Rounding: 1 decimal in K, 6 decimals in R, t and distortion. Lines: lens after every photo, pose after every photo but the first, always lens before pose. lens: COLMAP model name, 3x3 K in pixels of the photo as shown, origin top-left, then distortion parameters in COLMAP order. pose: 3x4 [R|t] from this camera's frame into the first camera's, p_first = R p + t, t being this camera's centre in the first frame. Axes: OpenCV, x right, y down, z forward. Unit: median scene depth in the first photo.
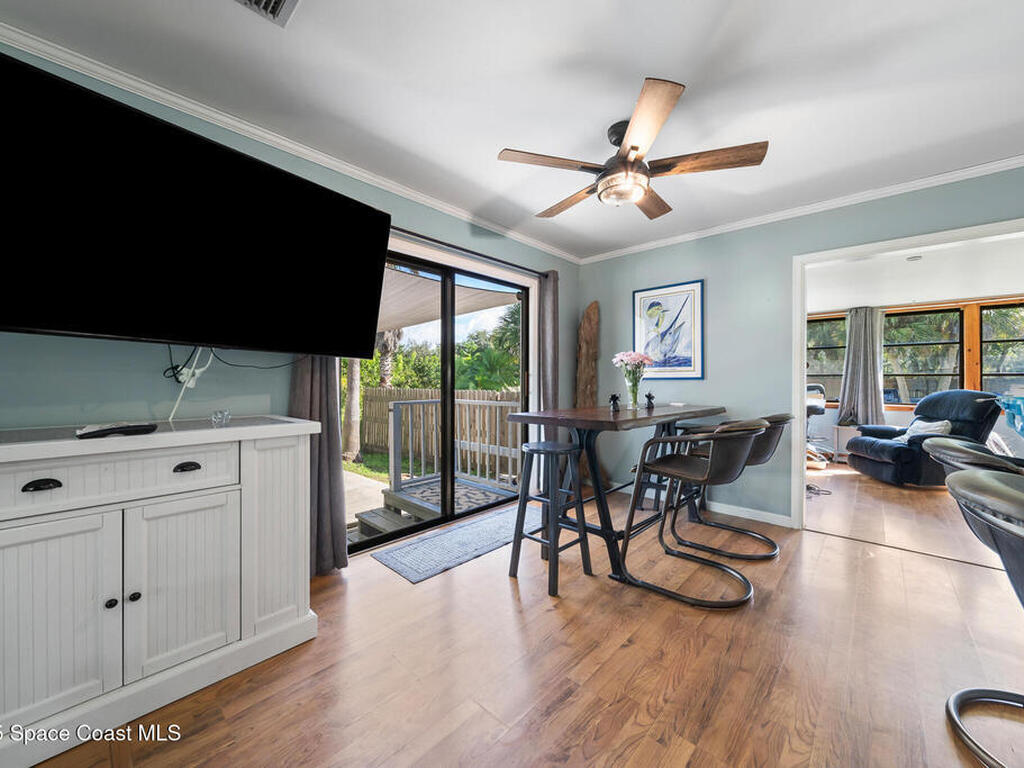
lens RADIAL K [[396.6, 0, 515.3], [0, 396.6, 386.4], [0, 0, 1]] dist [-0.002340, -0.000063]
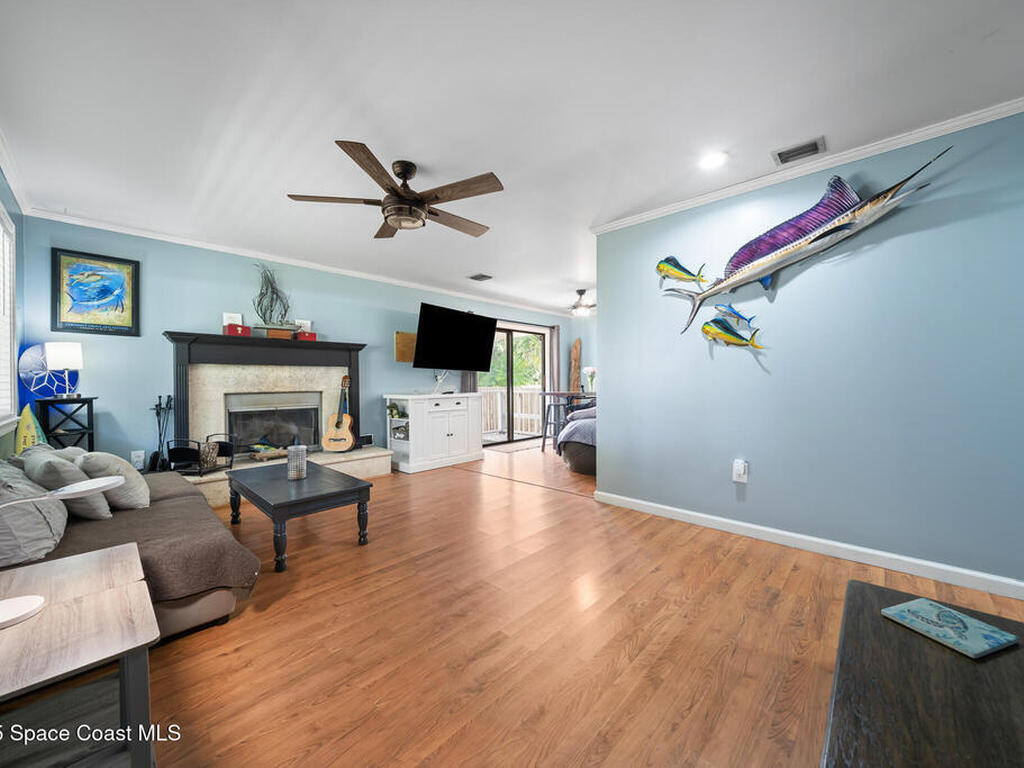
lens RADIAL K [[396.6, 0, 515.3], [0, 396.6, 386.4], [0, 0, 1]] dist [-0.002340, -0.000063]
pose [[0.999897, -0.006719, -0.012660, -0.102268], [0.006730, 0.999977, 0.000846, 0.018569], [0.012654, -0.000931, 0.999919, -1.121418]]
